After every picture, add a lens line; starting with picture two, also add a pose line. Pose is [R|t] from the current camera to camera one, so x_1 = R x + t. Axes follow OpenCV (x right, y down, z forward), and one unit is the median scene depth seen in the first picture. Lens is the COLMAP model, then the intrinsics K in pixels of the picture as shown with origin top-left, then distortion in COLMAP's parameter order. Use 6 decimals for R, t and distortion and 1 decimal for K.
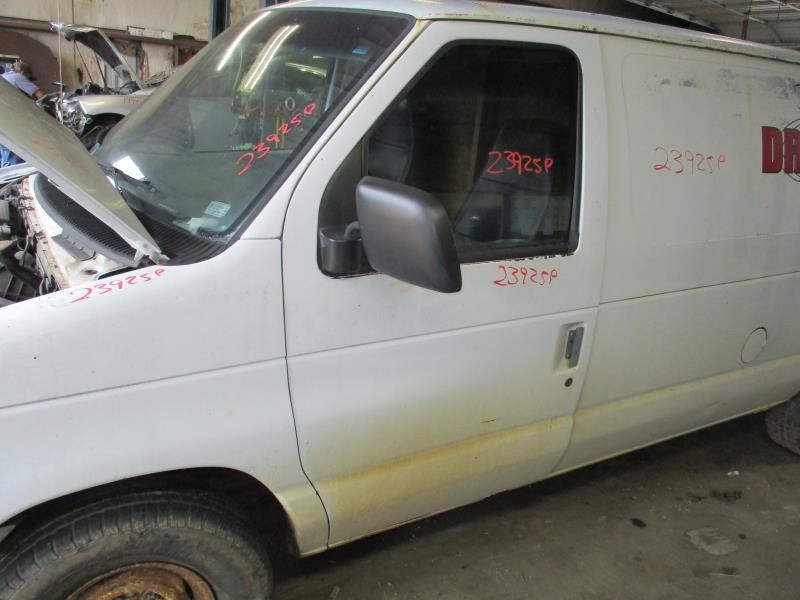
lens RADIAL K [[616.9, 0, 404.3], [0, 616.9, 306.4], [0, 0, 1]] dist [-0.039669, 0.033277]
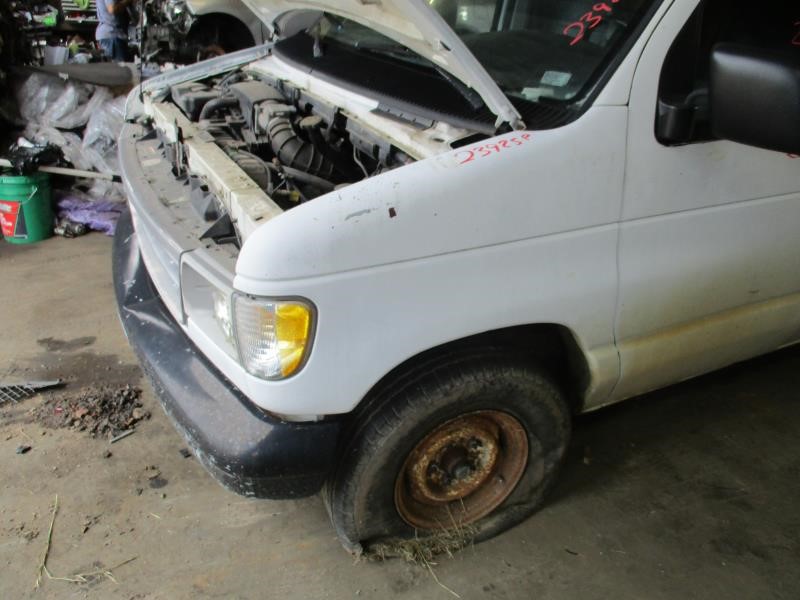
lens RADIAL K [[616.9, 0, 401.0], [0, 616.9, 300.7], [0, 0, 1]] dist [-0.039669, 0.033277]
pose [[0.998944, 0.000251, -0.045946, -0.536161], [0.005548, 0.992010, 0.126034, 0.084926], [0.045610, -0.126156, 0.990961, -0.087391]]
